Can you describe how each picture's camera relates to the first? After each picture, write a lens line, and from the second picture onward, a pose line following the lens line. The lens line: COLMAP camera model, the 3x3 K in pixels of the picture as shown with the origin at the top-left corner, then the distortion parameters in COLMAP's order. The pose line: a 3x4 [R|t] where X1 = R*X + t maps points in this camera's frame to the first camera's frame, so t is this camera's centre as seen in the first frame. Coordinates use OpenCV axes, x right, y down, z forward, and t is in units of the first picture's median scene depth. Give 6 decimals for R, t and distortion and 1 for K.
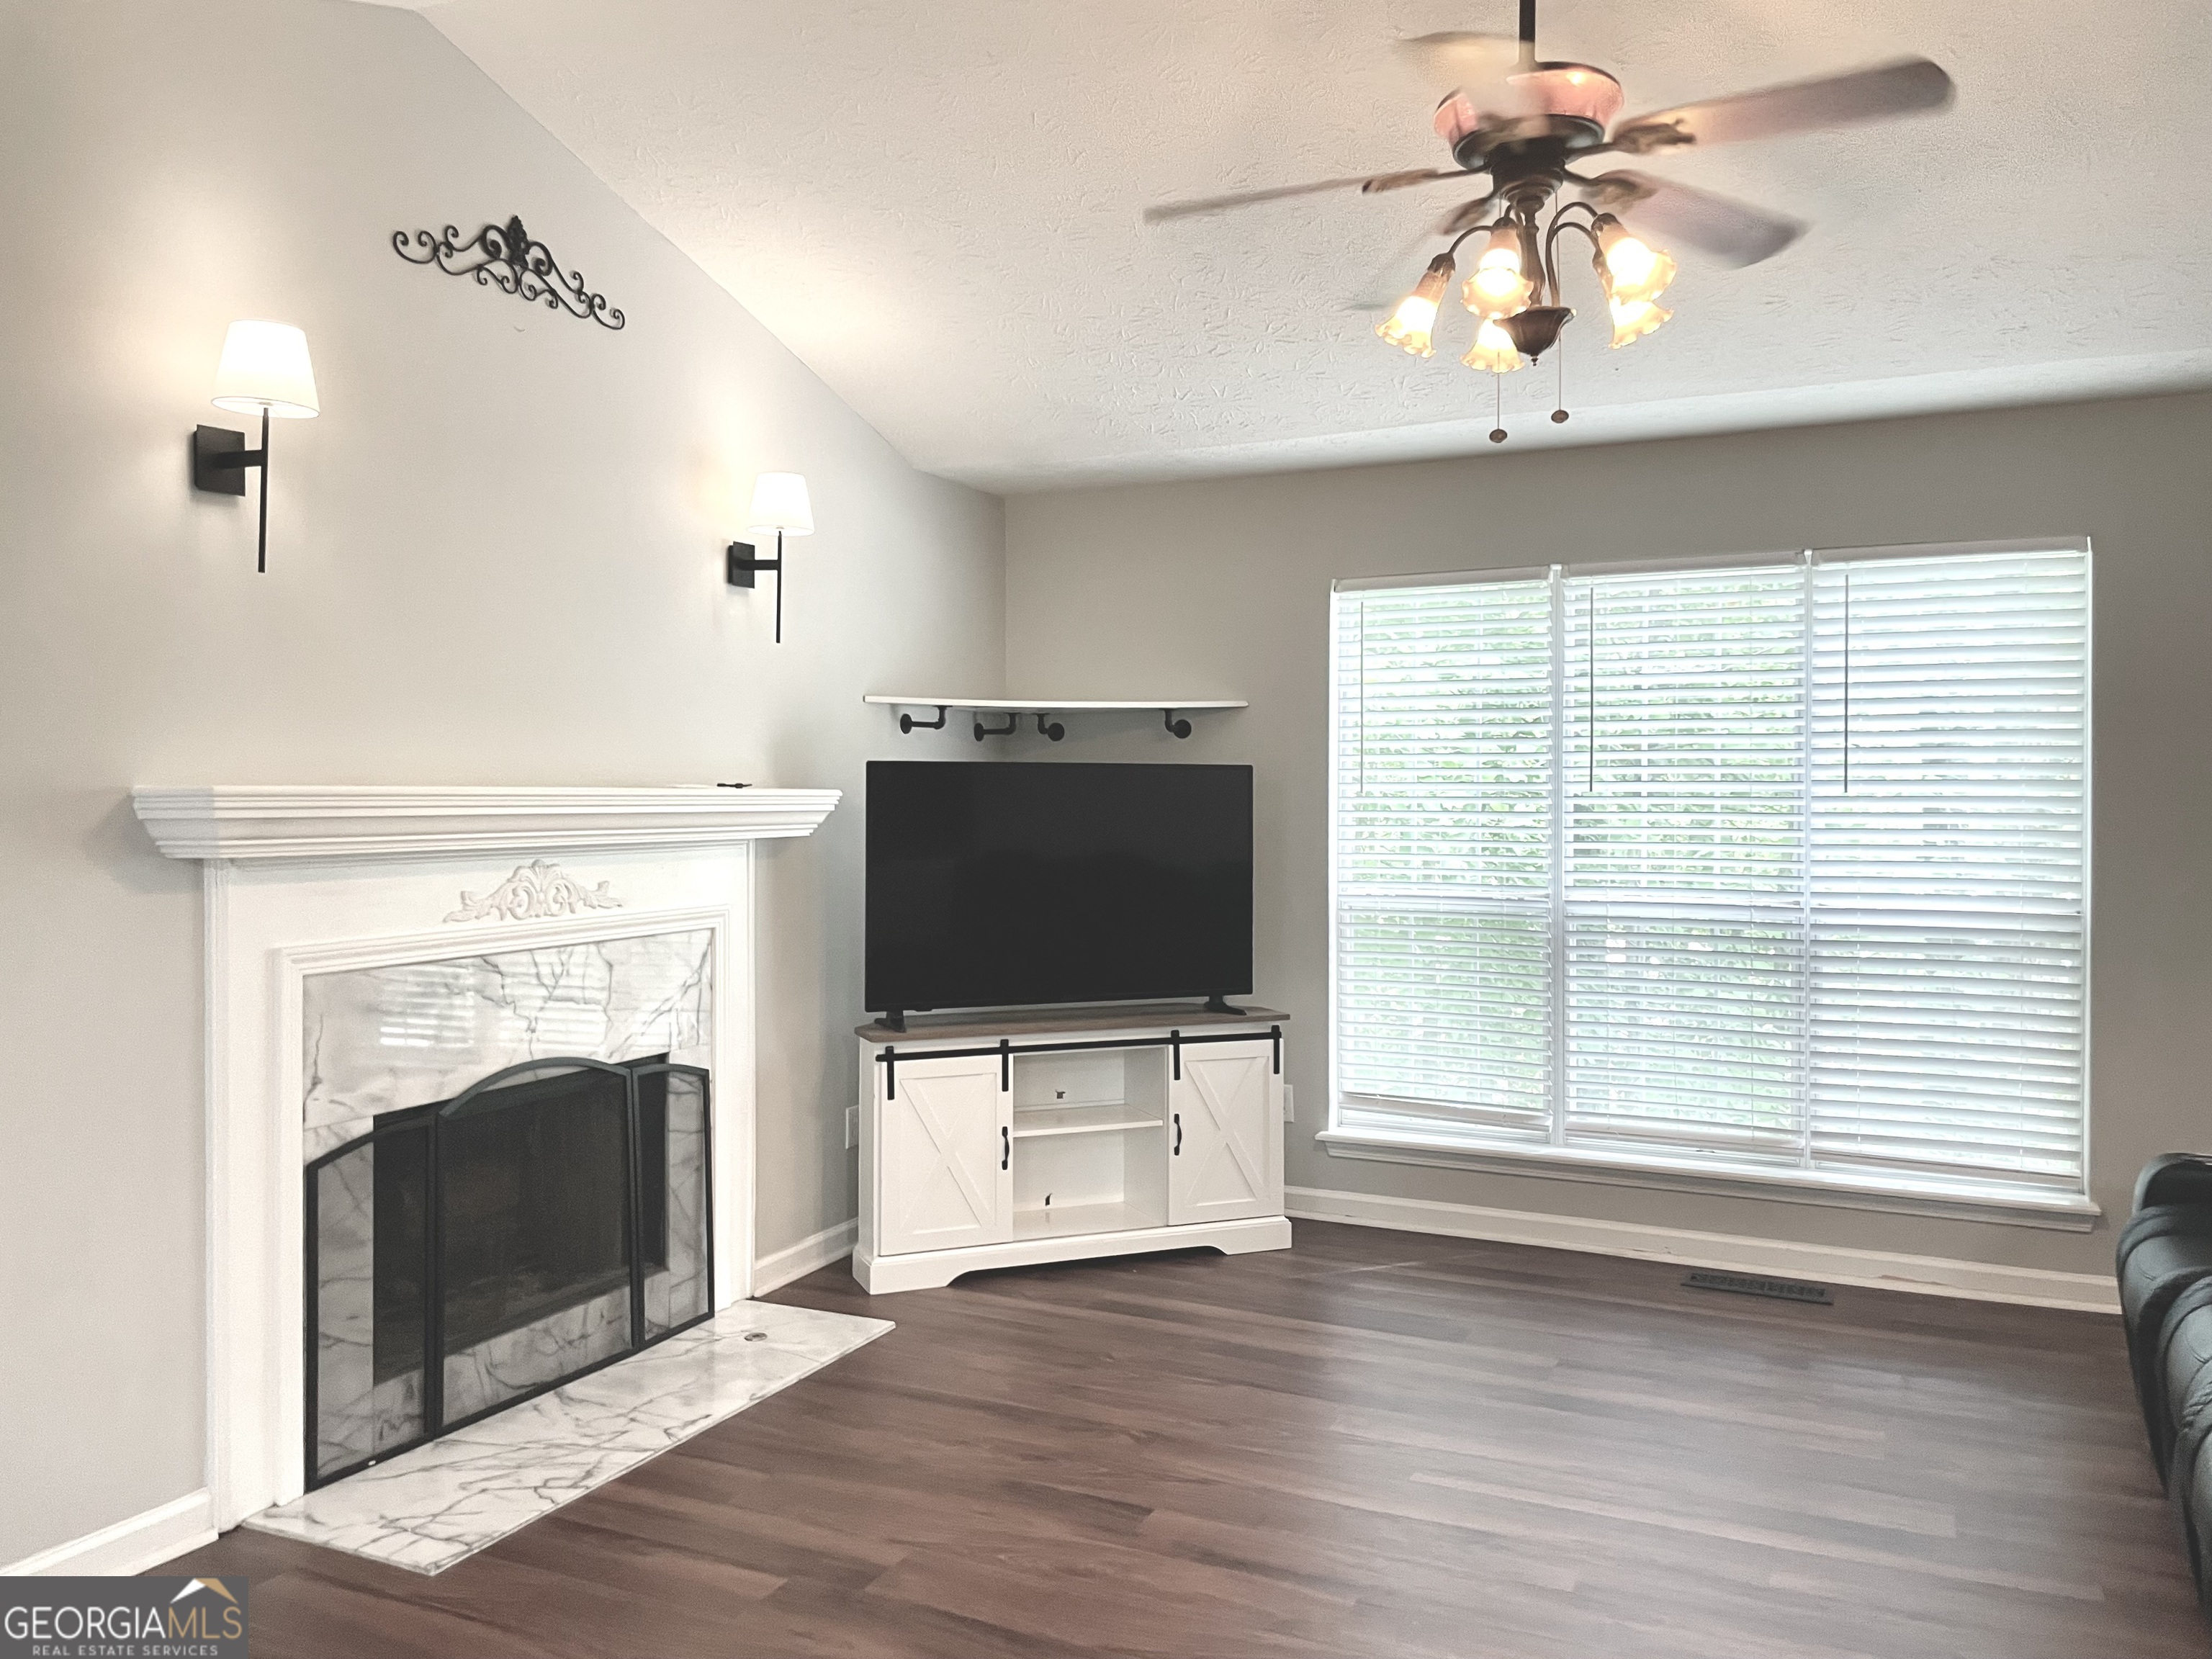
lens RADIAL K [[1678.3, 0, 1087.8], [0, 1678.3, 801.5], [0, 0, 1]] dist [0.103880, -0.153011]
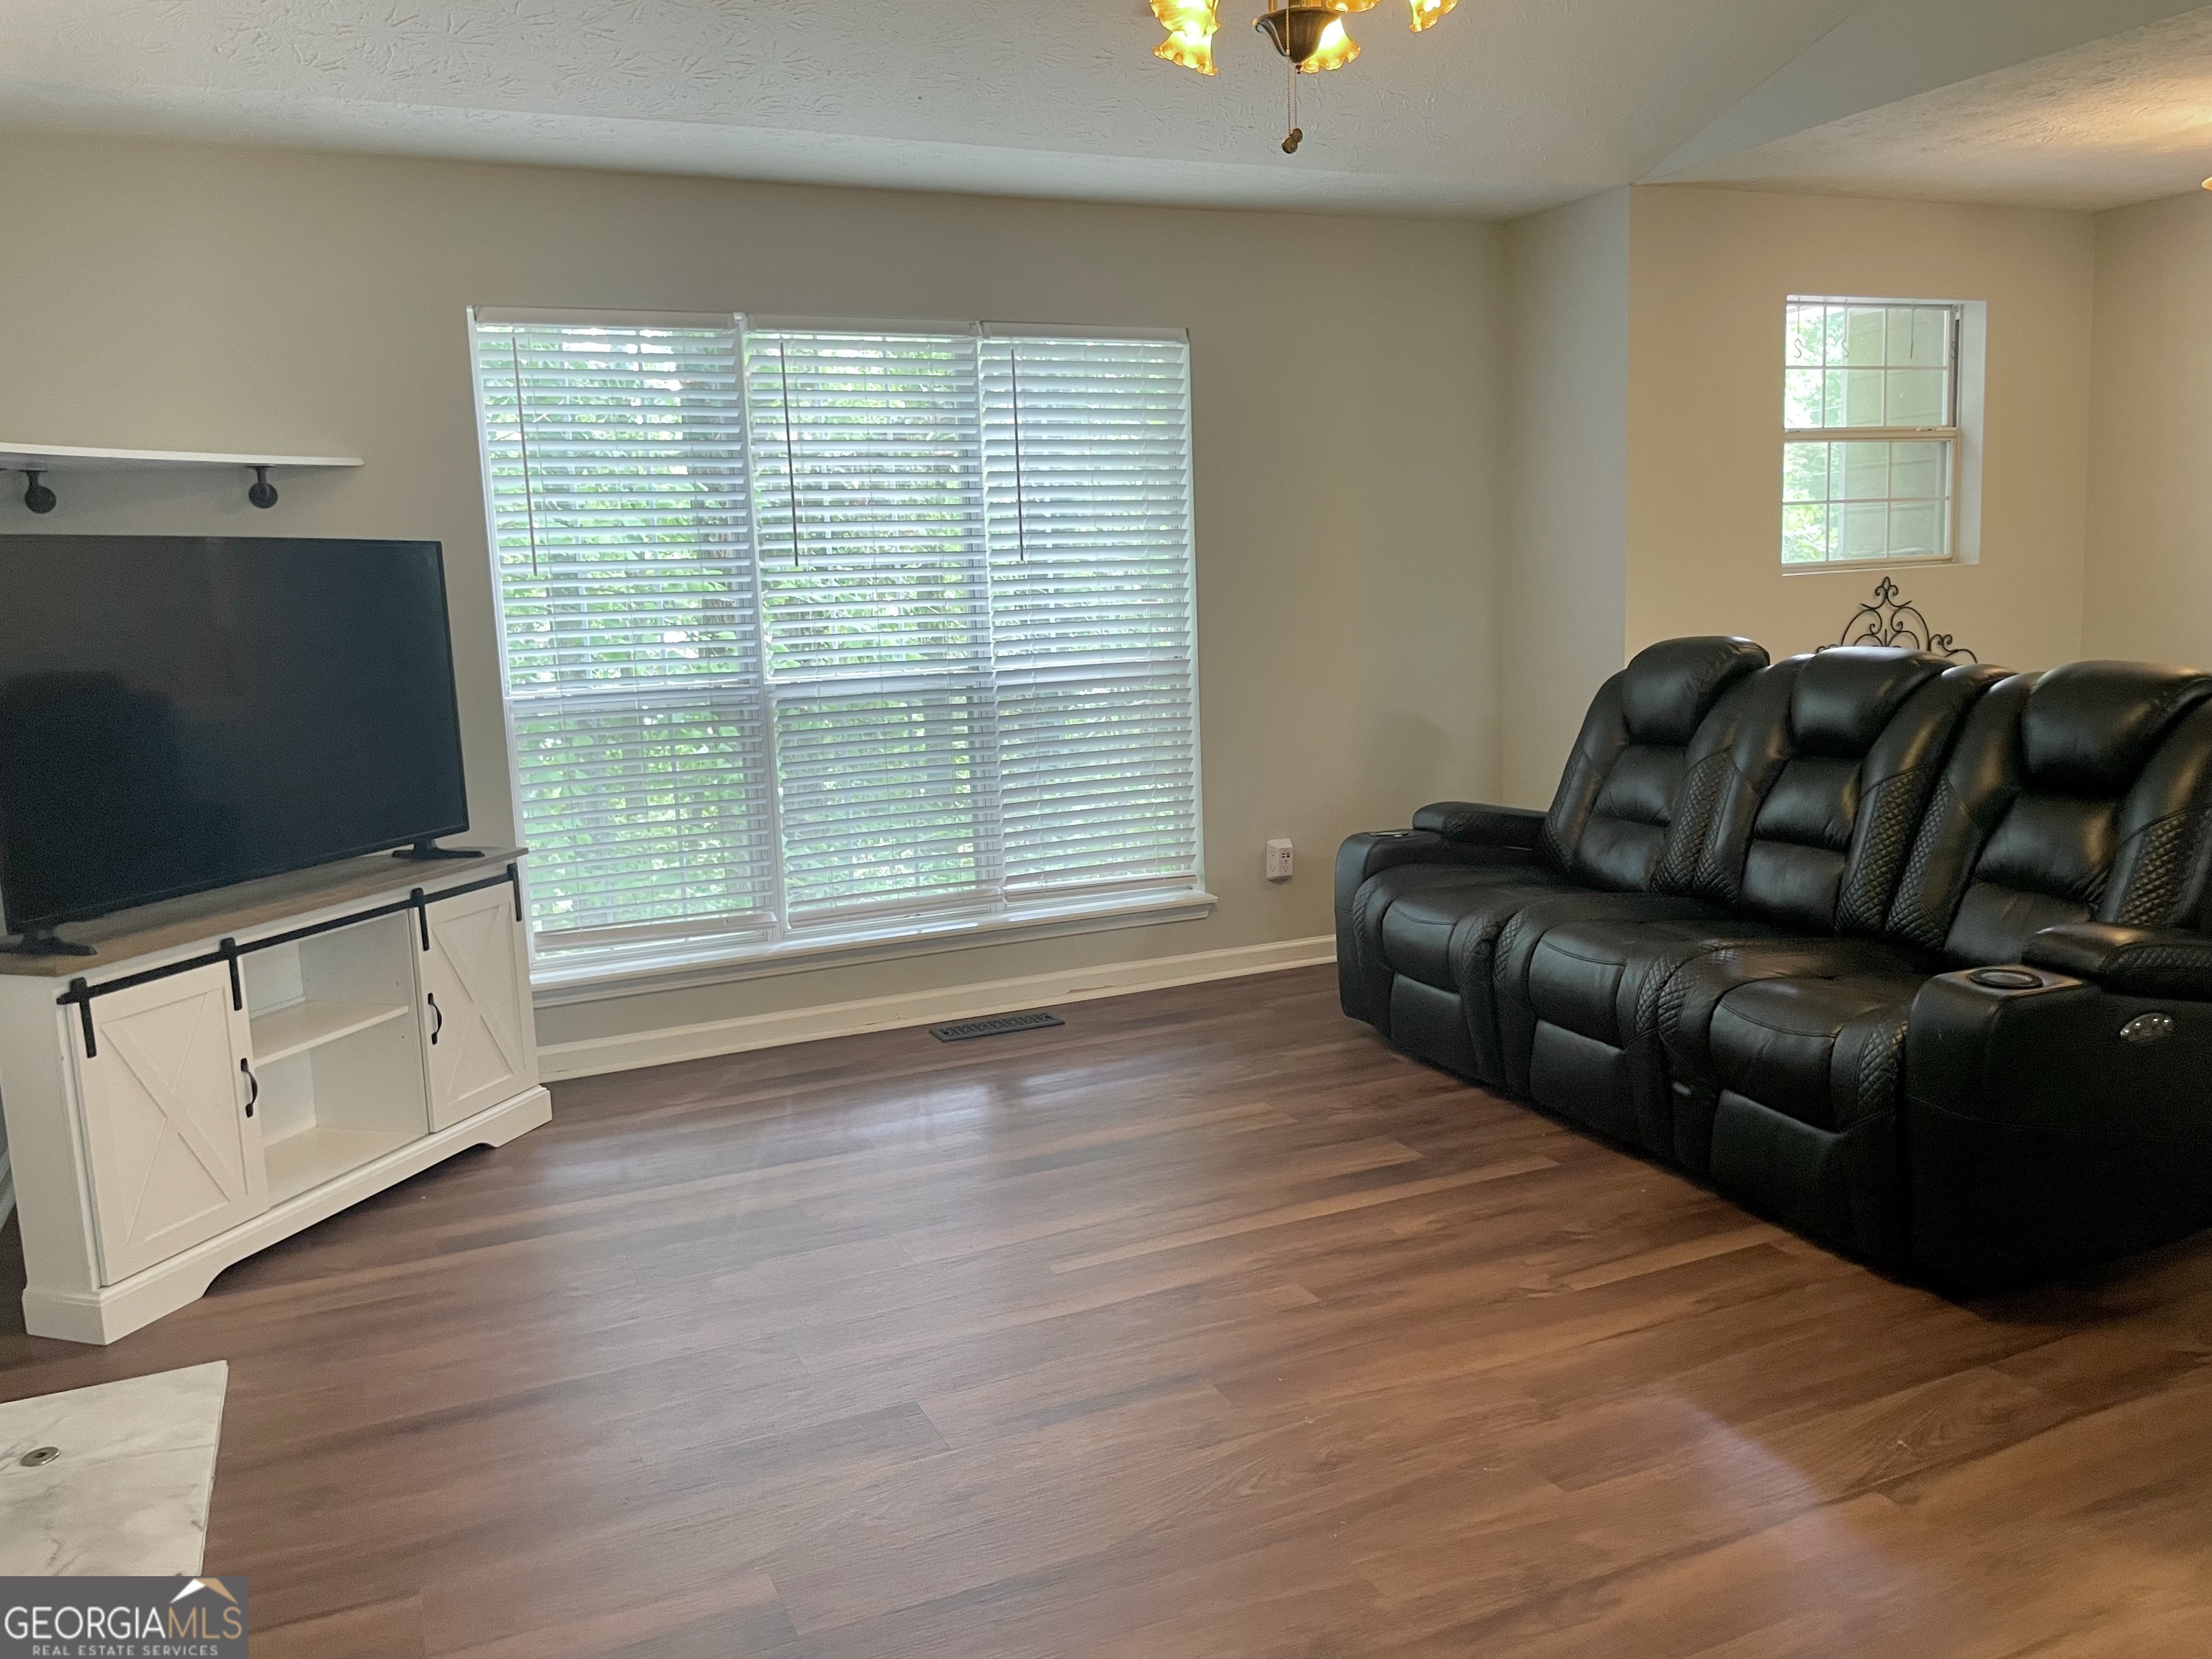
lens RADIAL K [[1680.5, 0, 1093.6], [0, 1680.5, 814.0], [0, 0, 1]] dist [0.106451, -0.139647]
pose [[0.646871, -0.132666, 0.750971, -0.360677], [0.042272, 0.989475, 0.138389, 0.008332], [-0.761427, -0.057775, 0.645671, 0.287387]]
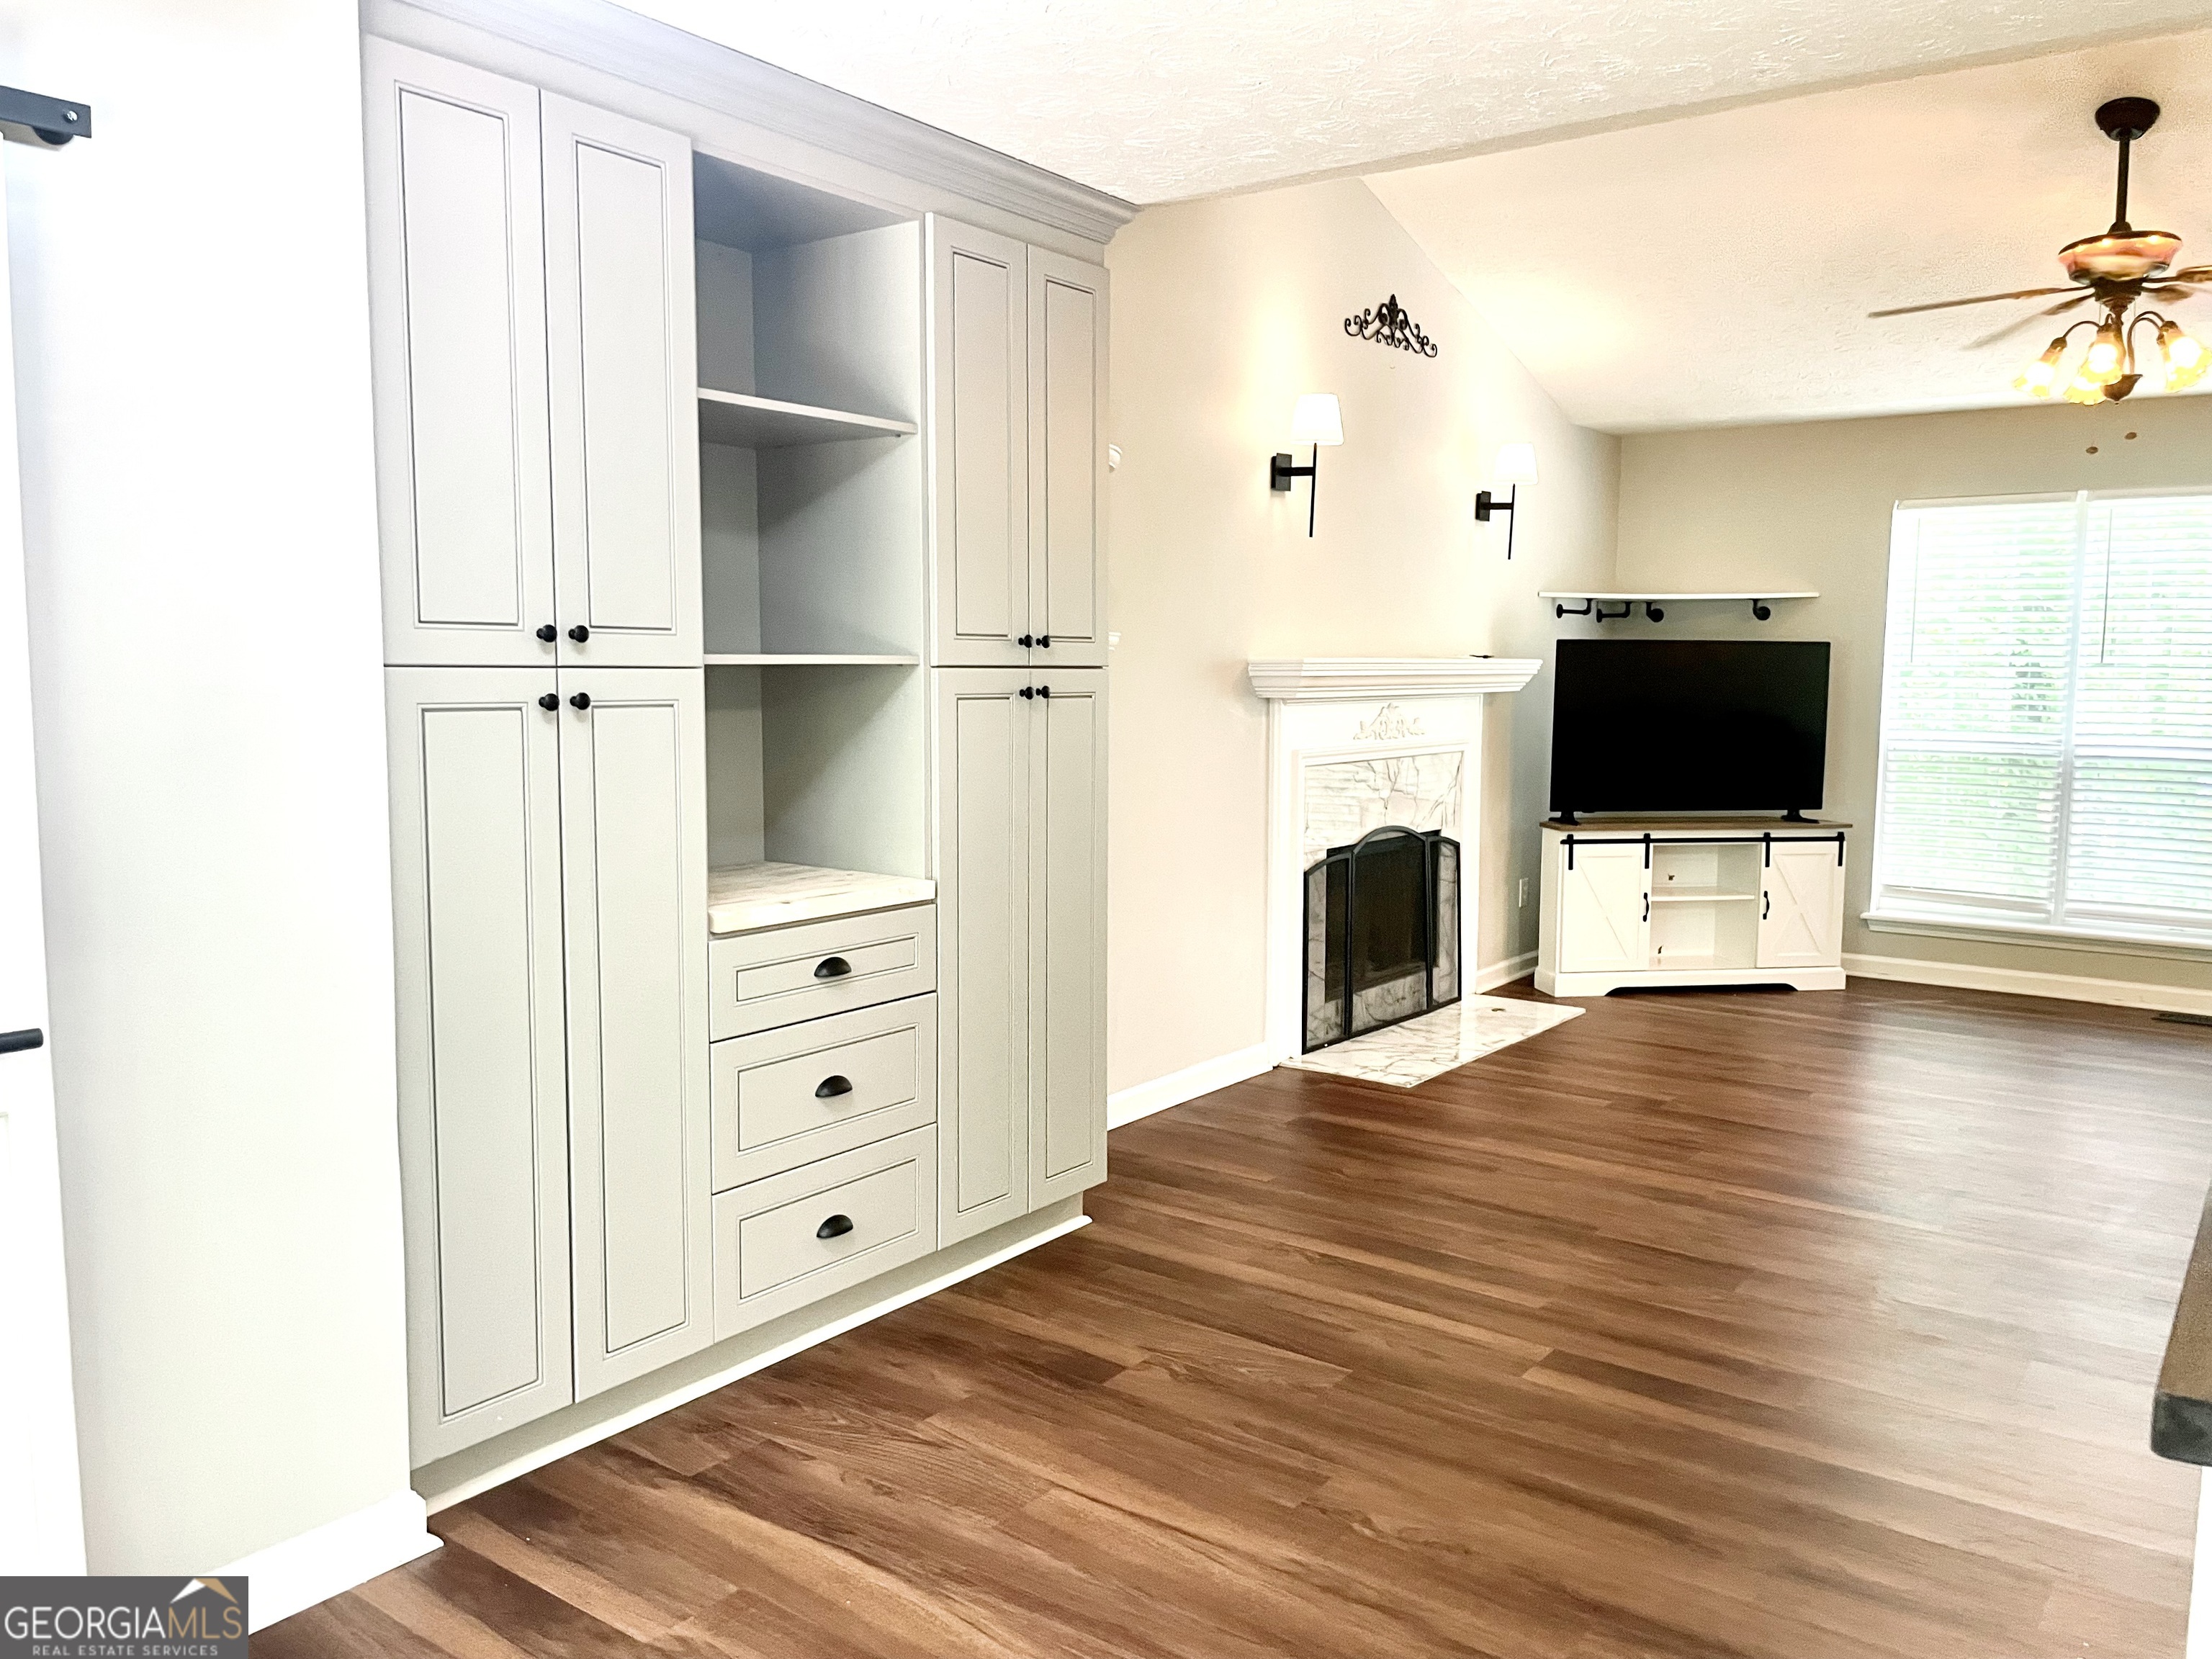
lens RADIAL K [[1681.4, 0, 1117.3], [0, 1681.4, 827.2], [0, 0, 1]] dist [0.091839, -0.141312]
pose [[0.981646, 0.026001, -0.188931, -0.233576], [-0.007897, 0.995355, 0.095951, 0.000036], [0.190548, -0.092698, 0.977291, -0.537854]]
